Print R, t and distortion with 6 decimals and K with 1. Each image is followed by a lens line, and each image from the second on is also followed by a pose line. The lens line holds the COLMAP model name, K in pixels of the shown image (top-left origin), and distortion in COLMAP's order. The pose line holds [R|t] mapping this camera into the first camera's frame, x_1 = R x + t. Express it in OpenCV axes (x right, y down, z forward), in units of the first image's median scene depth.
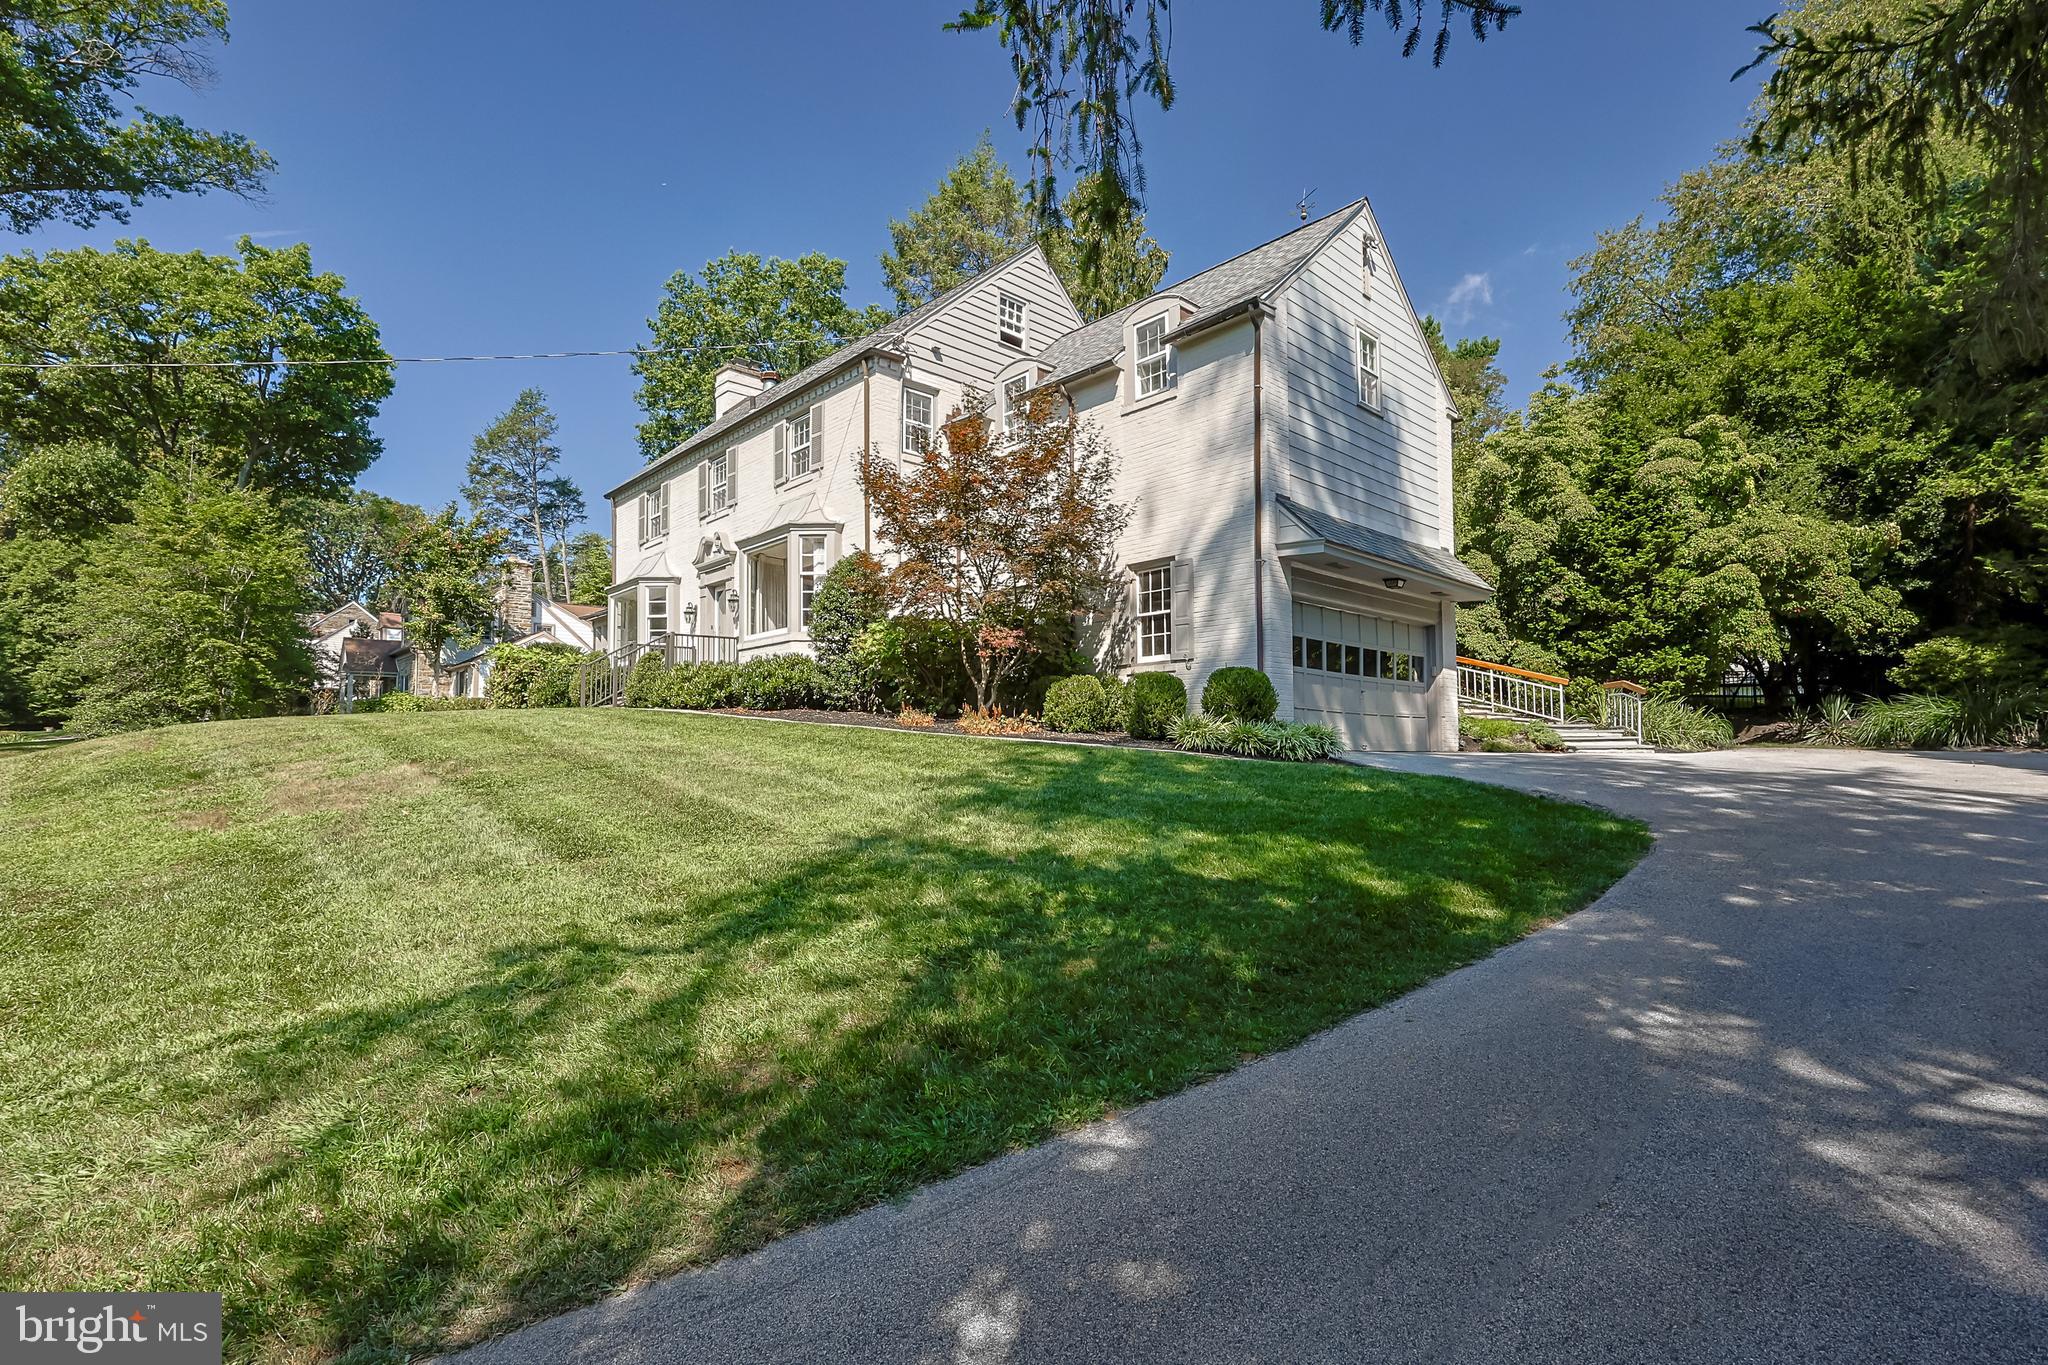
lens RADIAL K [[883.4, 0, 1125.4], [0, 883.4, 714.8], [0, 0, 1]] dist [-0.003336, -0.000368]
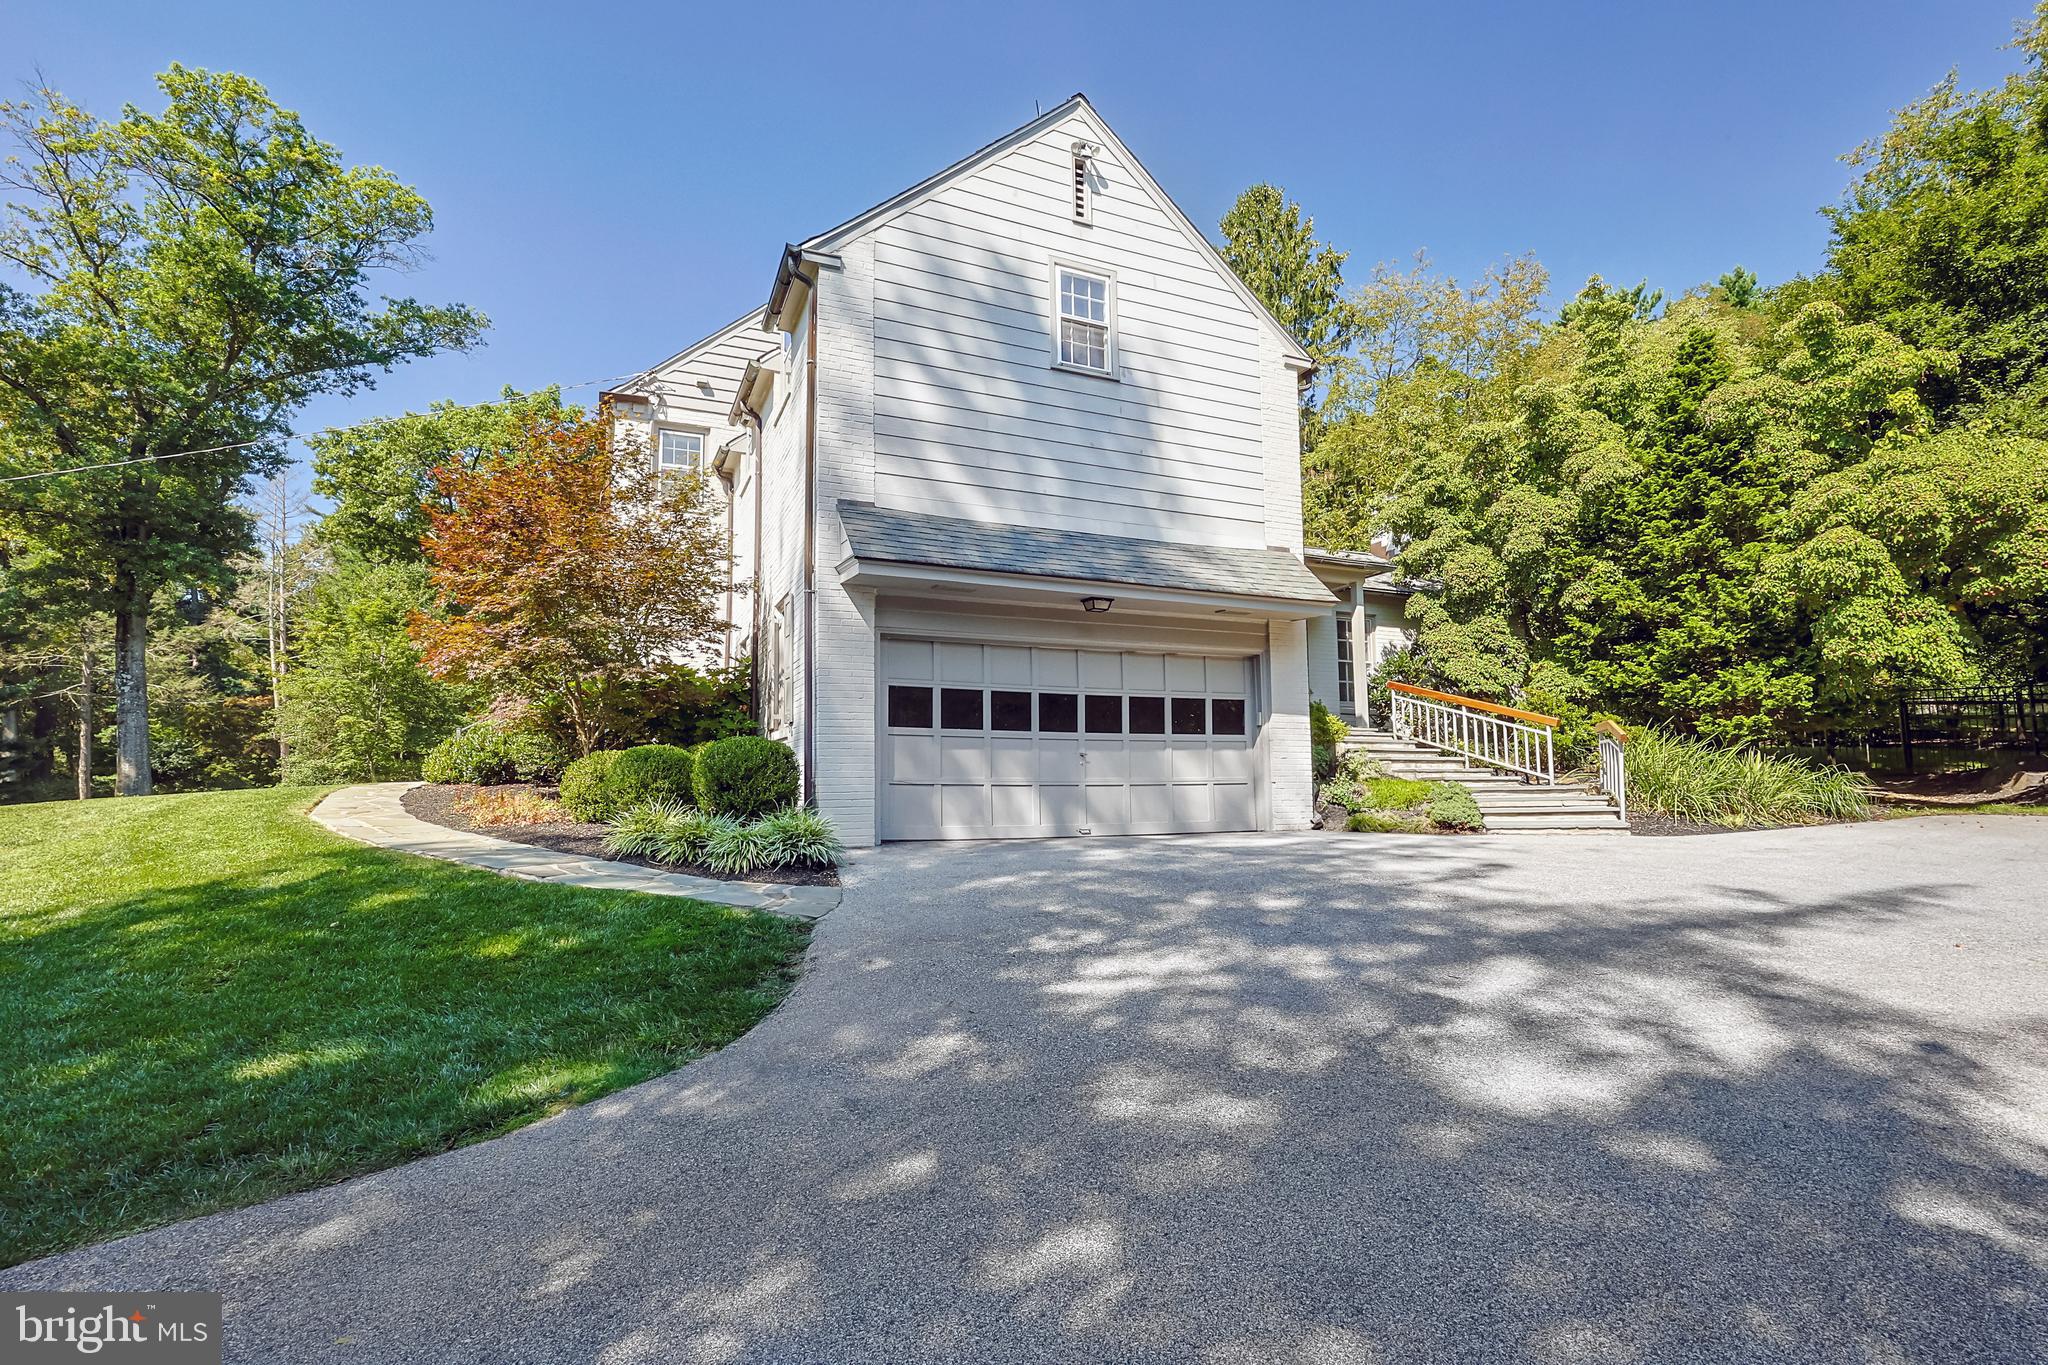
lens RADIAL K [[883.4, 0, 1125.4], [0, 883.4, 714.8], [0, 0, 1]] dist [-0.003336, -0.000368]
pose [[0.944462, -0.031271, -0.327130, 0.390557], [0.018499, 0.998943, -0.042081, -0.019733], [0.328100, 0.033692, 0.944042, 0.233041]]
